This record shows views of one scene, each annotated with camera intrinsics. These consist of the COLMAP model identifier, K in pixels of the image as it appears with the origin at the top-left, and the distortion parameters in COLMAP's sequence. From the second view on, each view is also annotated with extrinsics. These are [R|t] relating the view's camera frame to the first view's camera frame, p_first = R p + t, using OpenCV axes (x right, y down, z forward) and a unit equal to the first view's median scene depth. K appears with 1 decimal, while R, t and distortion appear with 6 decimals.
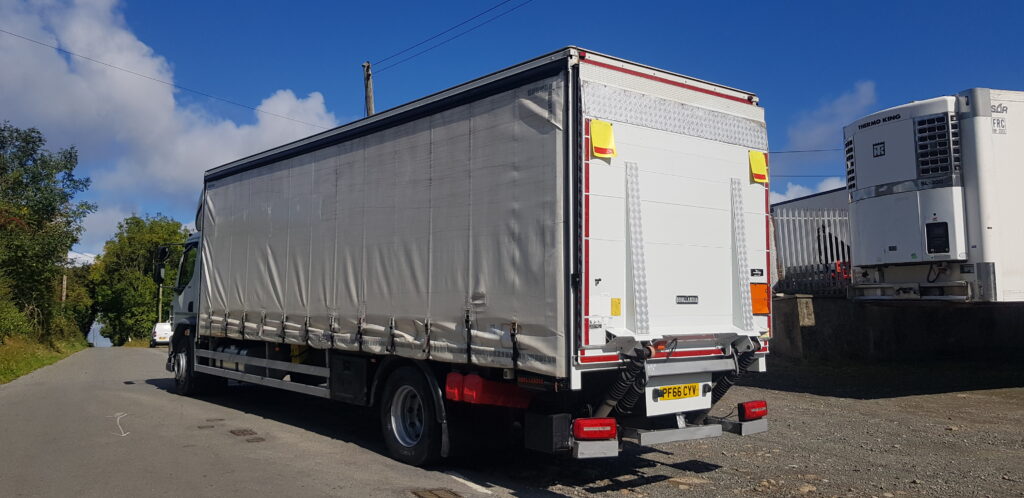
lens RADIAL K [[799.7, 0, 509.3], [0, 799.7, 209.8], [0, 0, 1]] dist [0.096365, -0.159558]
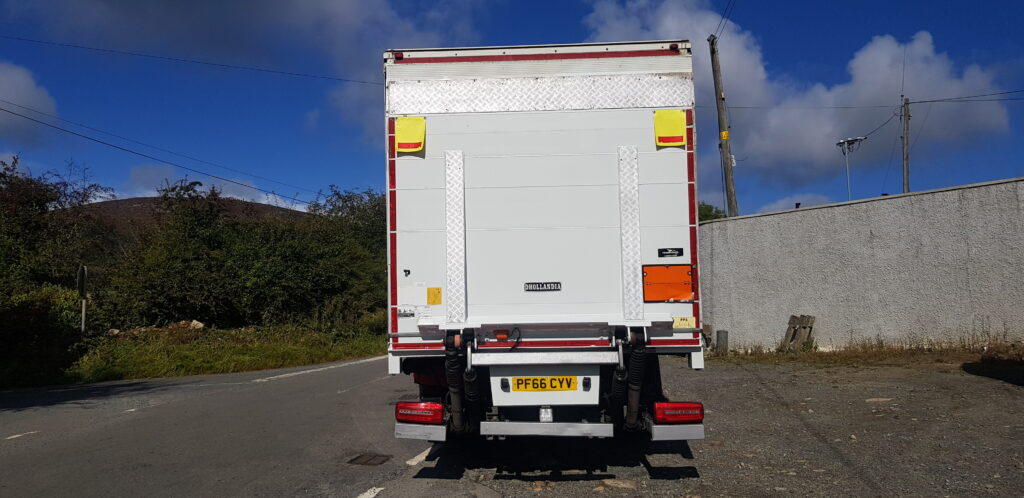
lens RADIAL K [[845.1, 0, 511.7], [0, 845.1, 208.3], [0, 0, 1]] dist [0.111978, 0.000551]
pose [[0.754682, -0.071361, -0.652199, 0.822528], [0.093029, 0.995663, -0.001295, 0.017641], [0.649462, -0.059696, 0.758047, 0.223666]]
